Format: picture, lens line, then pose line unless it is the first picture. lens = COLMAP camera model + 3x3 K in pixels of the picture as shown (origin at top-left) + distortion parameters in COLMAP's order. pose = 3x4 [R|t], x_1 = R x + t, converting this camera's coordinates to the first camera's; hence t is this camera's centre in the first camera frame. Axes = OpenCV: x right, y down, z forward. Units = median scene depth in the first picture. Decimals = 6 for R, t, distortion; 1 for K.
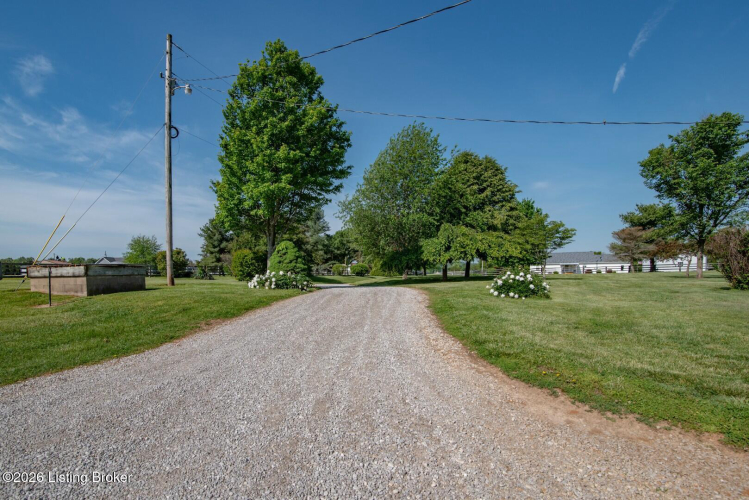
lens RADIAL K [[360.1, 0, 376.8], [0, 360.1, 252.6], [0, 0, 1]] dist [-0.016600, 0.001434]
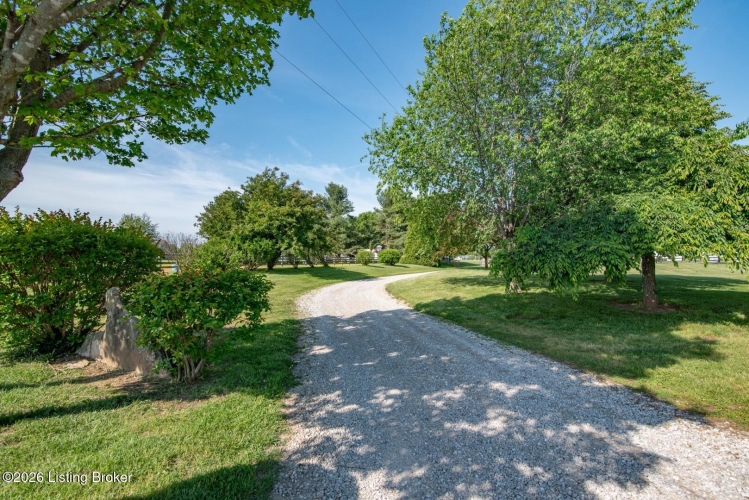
lens RADIAL K [[360.1, 0, 373.5], [0, 360.1, 248.0], [0, 0, 1]] dist [-0.016600, 0.001434]
pose [[0.997214, 0.006751, -0.074283, -0.014934], [-0.004400, 0.999486, 0.031766, 0.001006], [0.074460, -0.031351, 0.996731, 0.117578]]
